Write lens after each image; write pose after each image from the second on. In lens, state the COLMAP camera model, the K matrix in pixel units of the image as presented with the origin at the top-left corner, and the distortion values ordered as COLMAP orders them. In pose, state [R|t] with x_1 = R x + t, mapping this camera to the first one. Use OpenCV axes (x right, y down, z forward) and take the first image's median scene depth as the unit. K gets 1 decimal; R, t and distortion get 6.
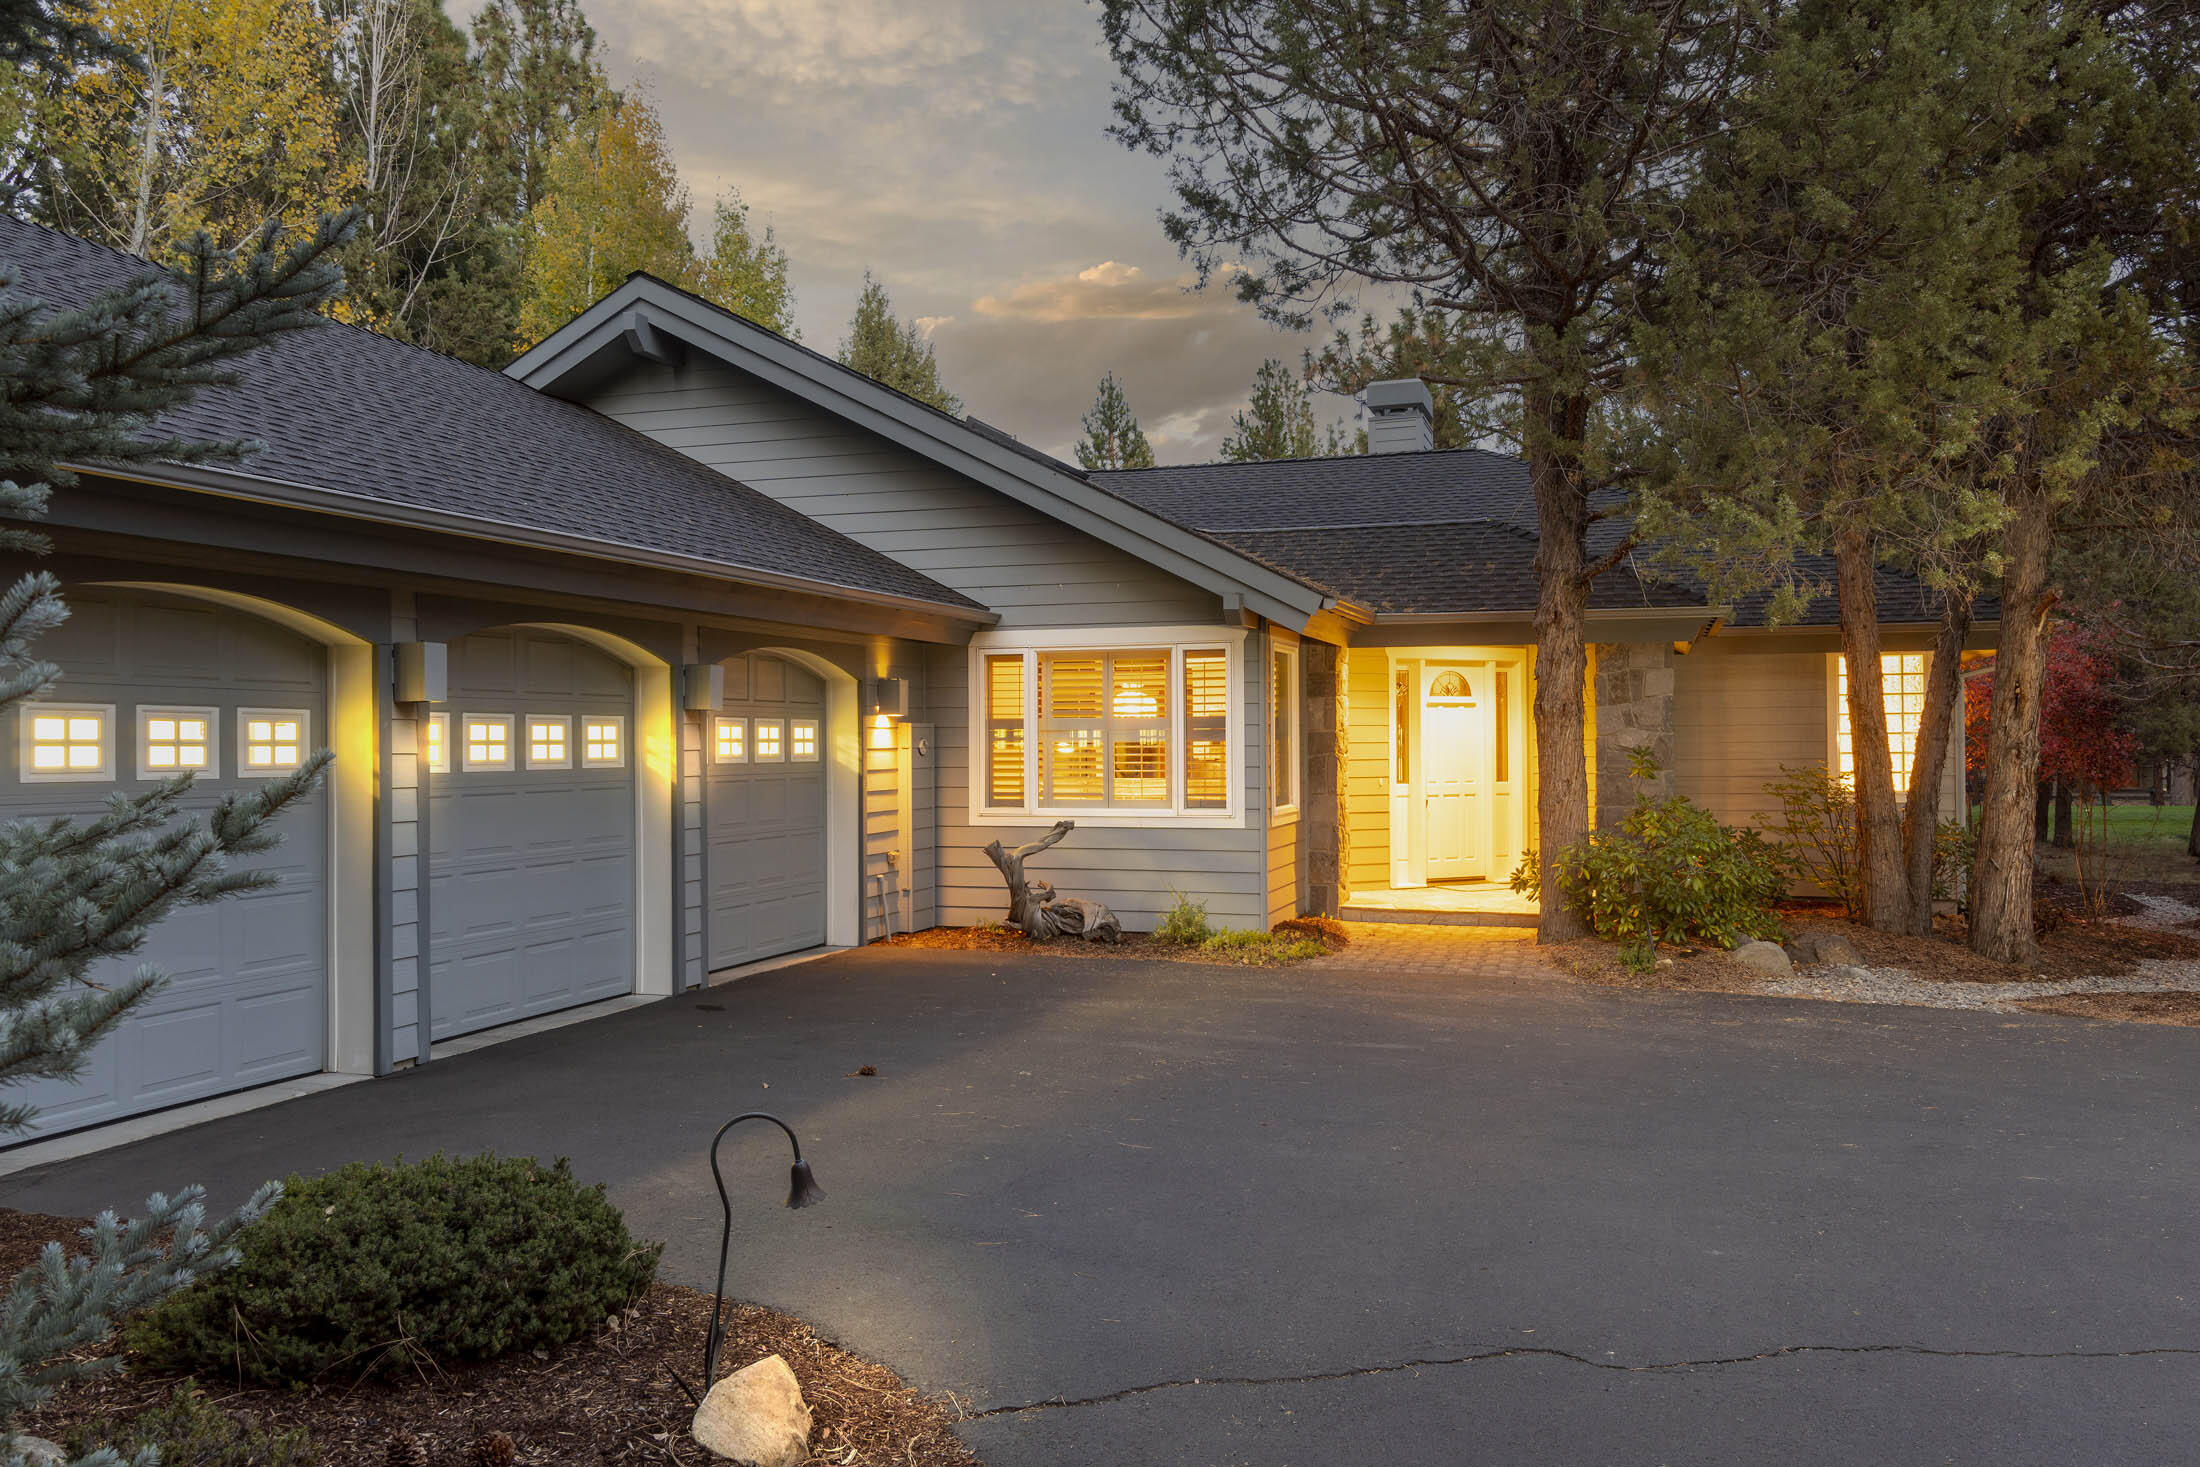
lens RADIAL K [[1652.5, 0, 1100.0], [0, 1652.5, 733.5], [0, 0, 1]] dist [-0.000705, 0.002938]
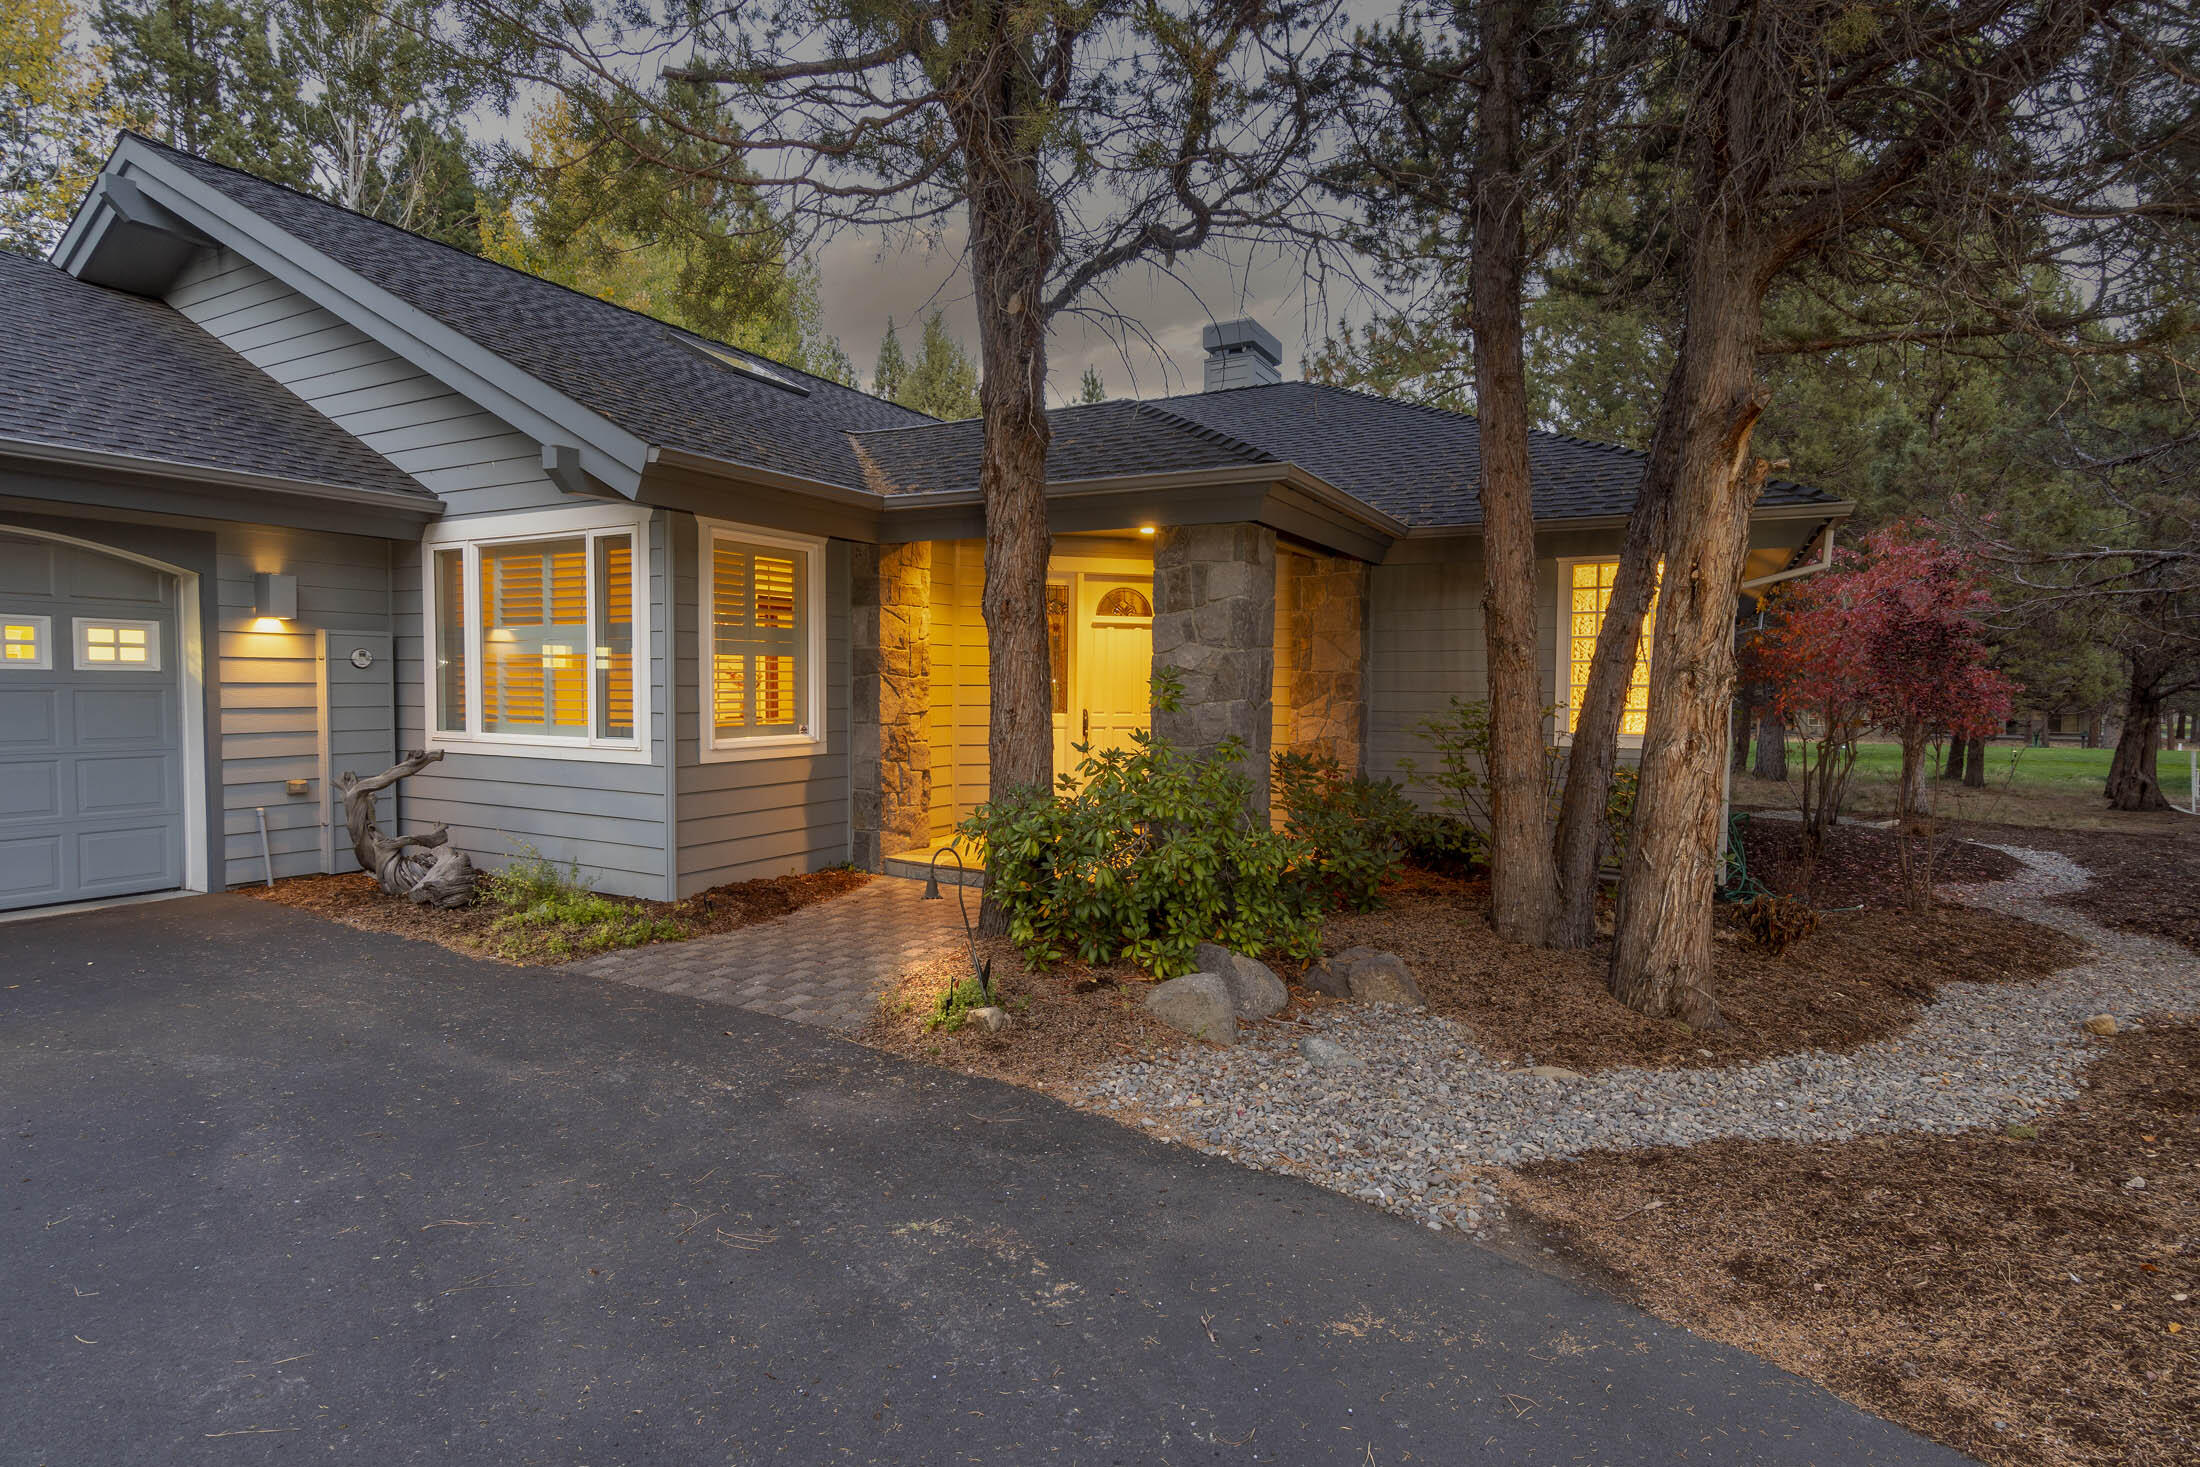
lens RADIAL K [[1100.9, 0, 1100.0], [0, 1100.9, 733.5], [0, 0, 1]] dist [-0.006141, 0.001282]
pose [[0.984728, 0.021842, -0.172722, 0.397909], [-0.013216, 0.998615, 0.050935, 0.013880], [0.173595, -0.047874, 0.983653, 0.545767]]
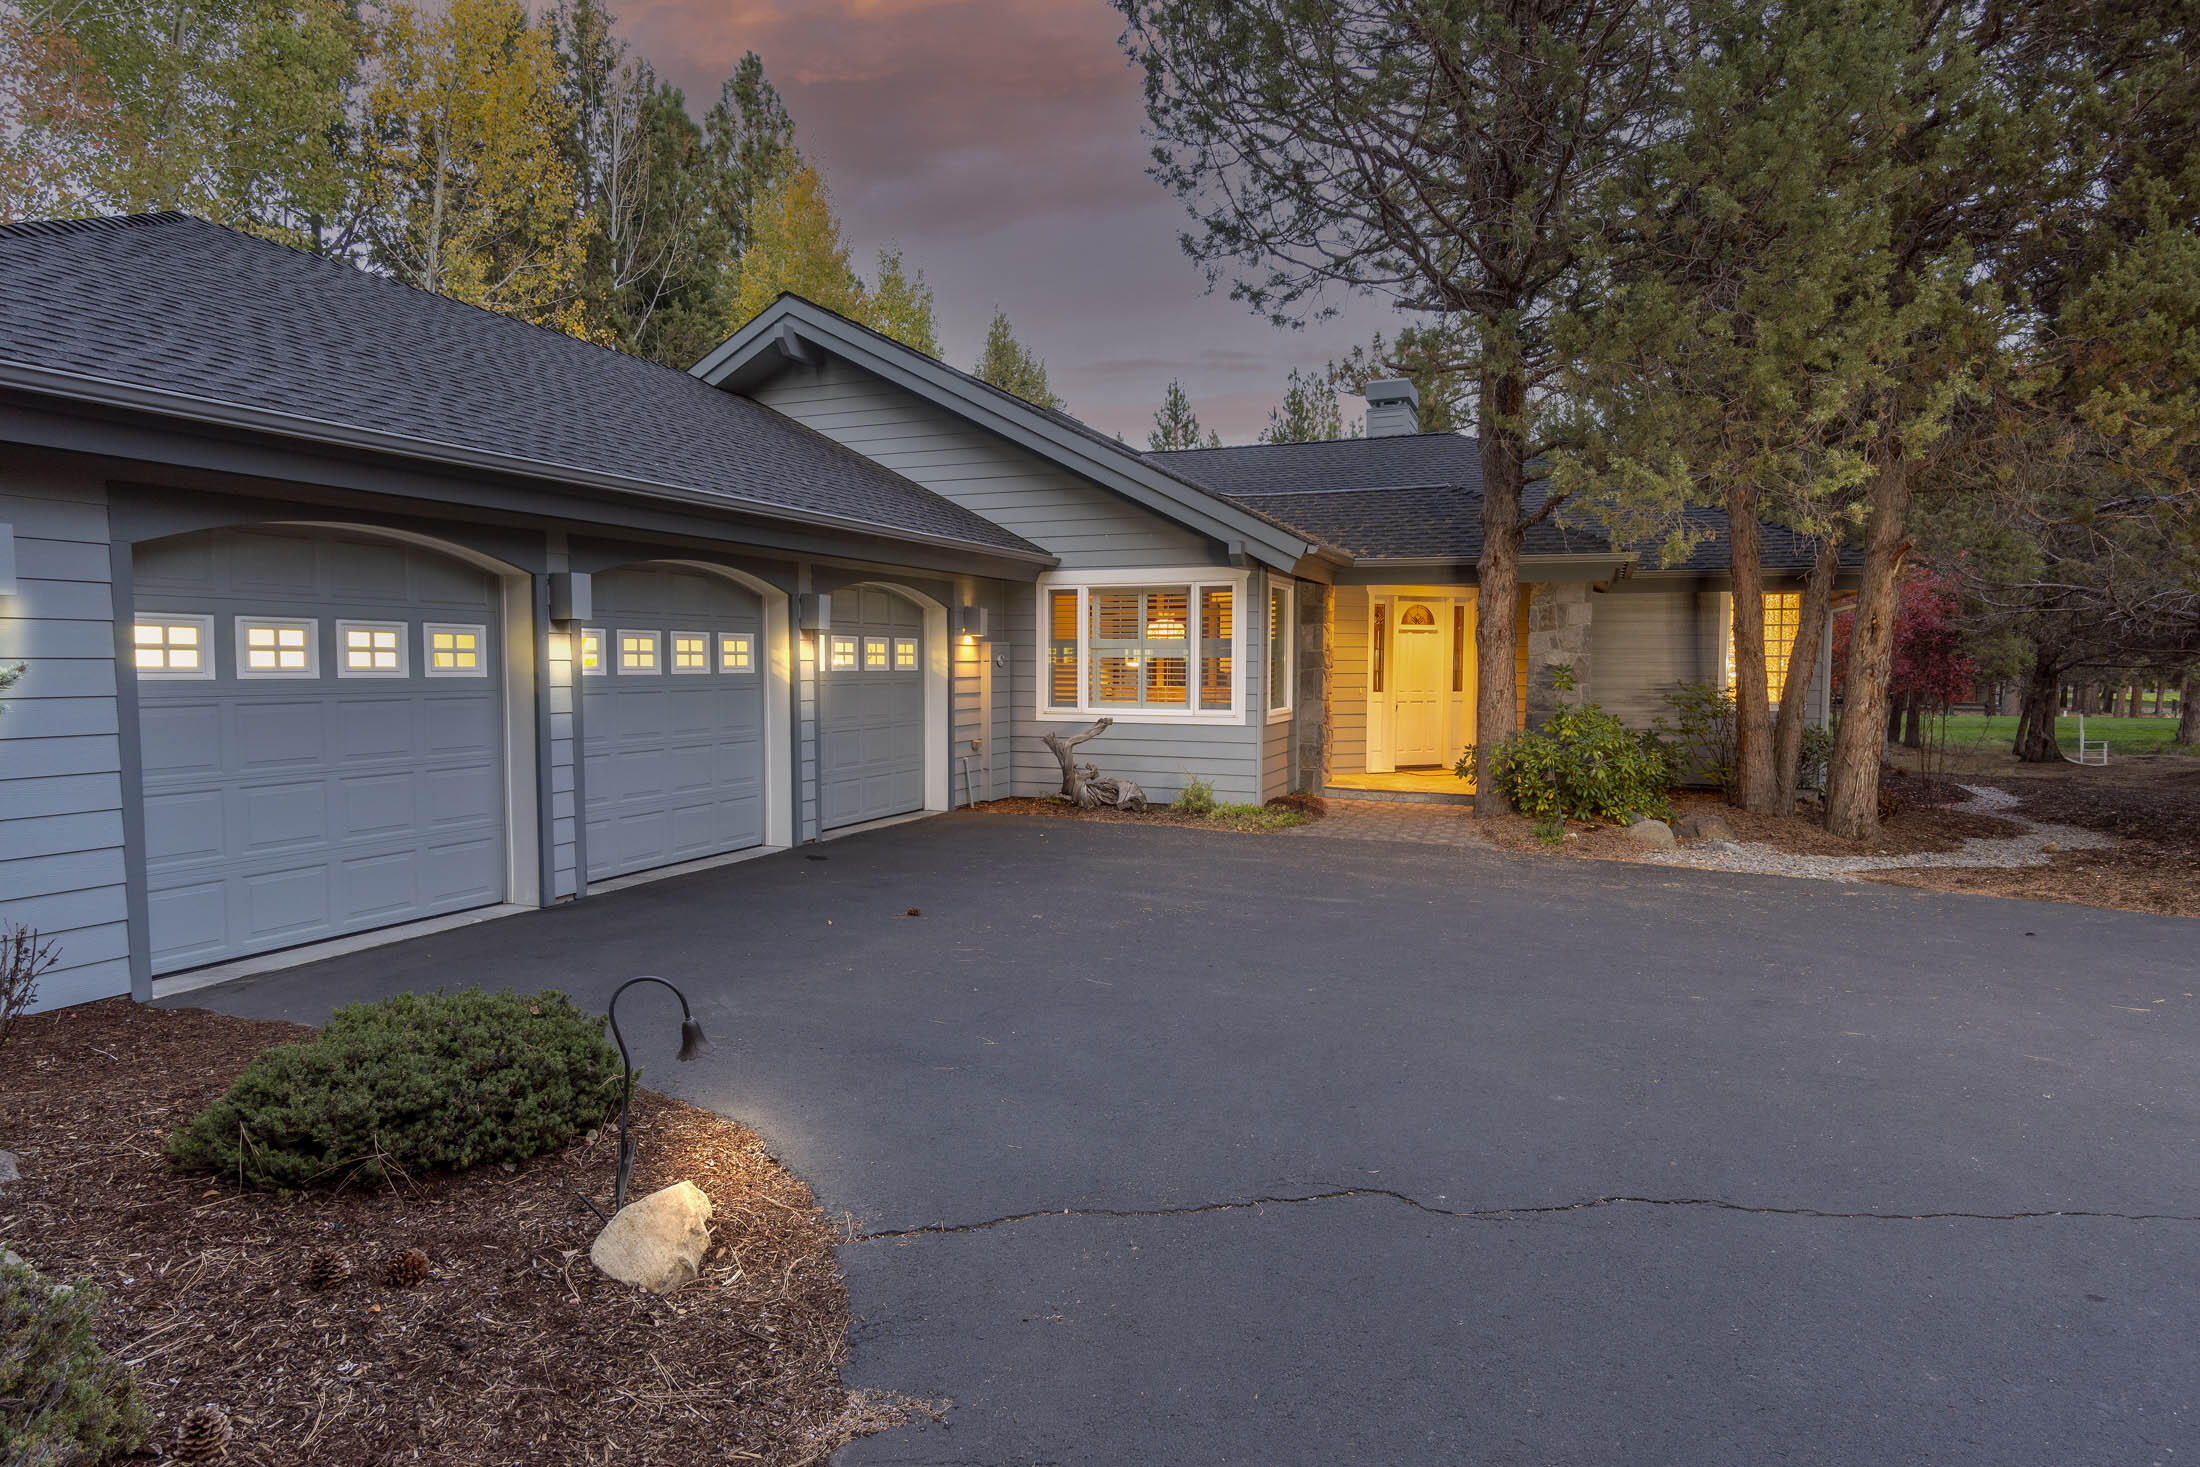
lens RADIAL K [[1201.0, 0, 1100.0], [0, 1201.0, 733.5], [0, 0, 1]] dist [-0.002181, 0.000405]
pose [[0.997483, 0.012635, -0.069777, 0.041321], [-0.007995, 0.997762, 0.066391, 0.002492], [0.070460, -0.065666, 0.995351, 0.060715]]
